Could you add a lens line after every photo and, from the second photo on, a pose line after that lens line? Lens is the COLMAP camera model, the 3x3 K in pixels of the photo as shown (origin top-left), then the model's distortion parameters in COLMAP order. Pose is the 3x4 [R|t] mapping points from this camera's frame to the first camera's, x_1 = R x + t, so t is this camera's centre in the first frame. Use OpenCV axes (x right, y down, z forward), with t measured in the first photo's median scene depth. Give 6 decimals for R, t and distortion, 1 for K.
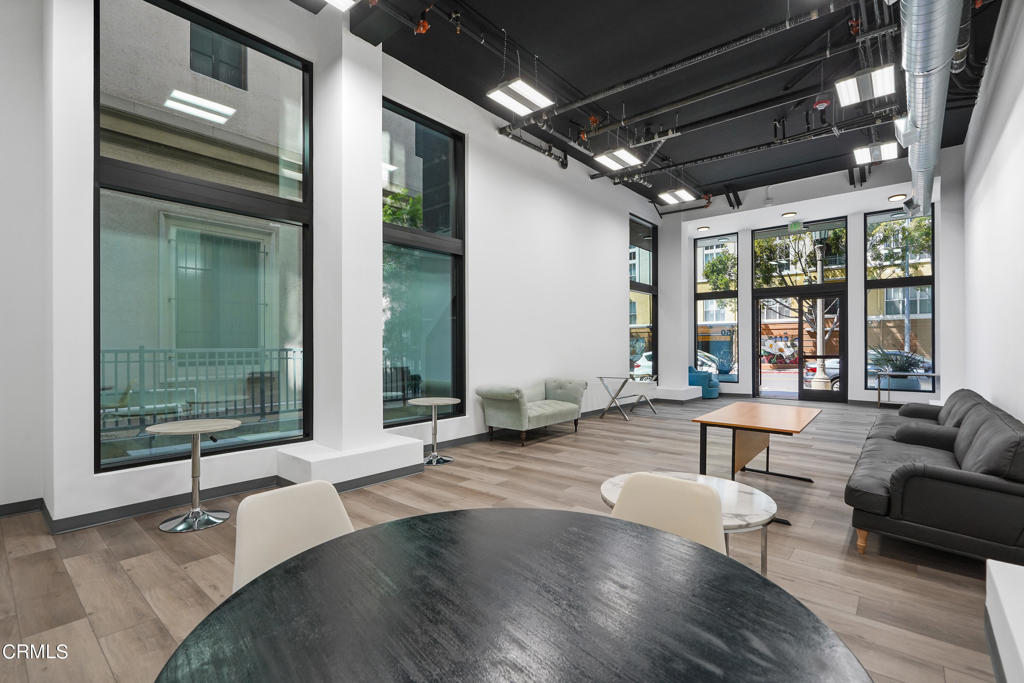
lens RADIAL K [[468.4, 0, 507.6], [0, 468.4, 346.2], [0, 0, 1]] dist [-0.001845, 0.001173]
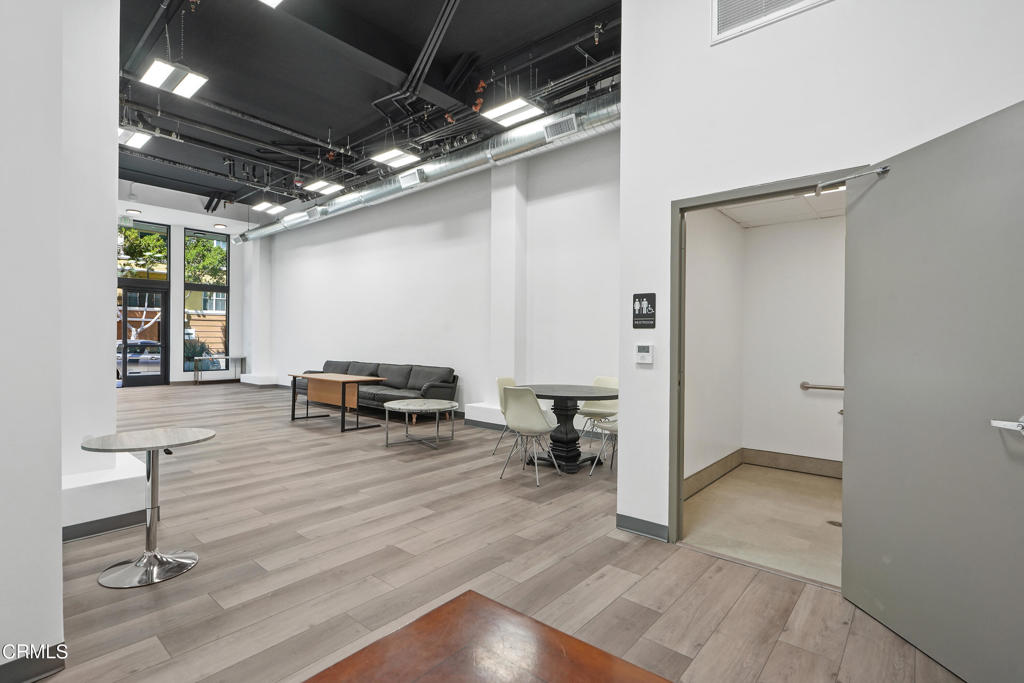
lens RADIAL K [[479.4, 0, 507.1], [0, 479.4, 341.2], [0, 0, 1]] dist [-0.001534, 0.000062]
pose [[0.004036, -0.000722, 0.999992, -0.758854], [-0.010101, 0.999949, 0.000763, 0.005228], [-0.999941, -0.010104, 0.004028, 0.234934]]
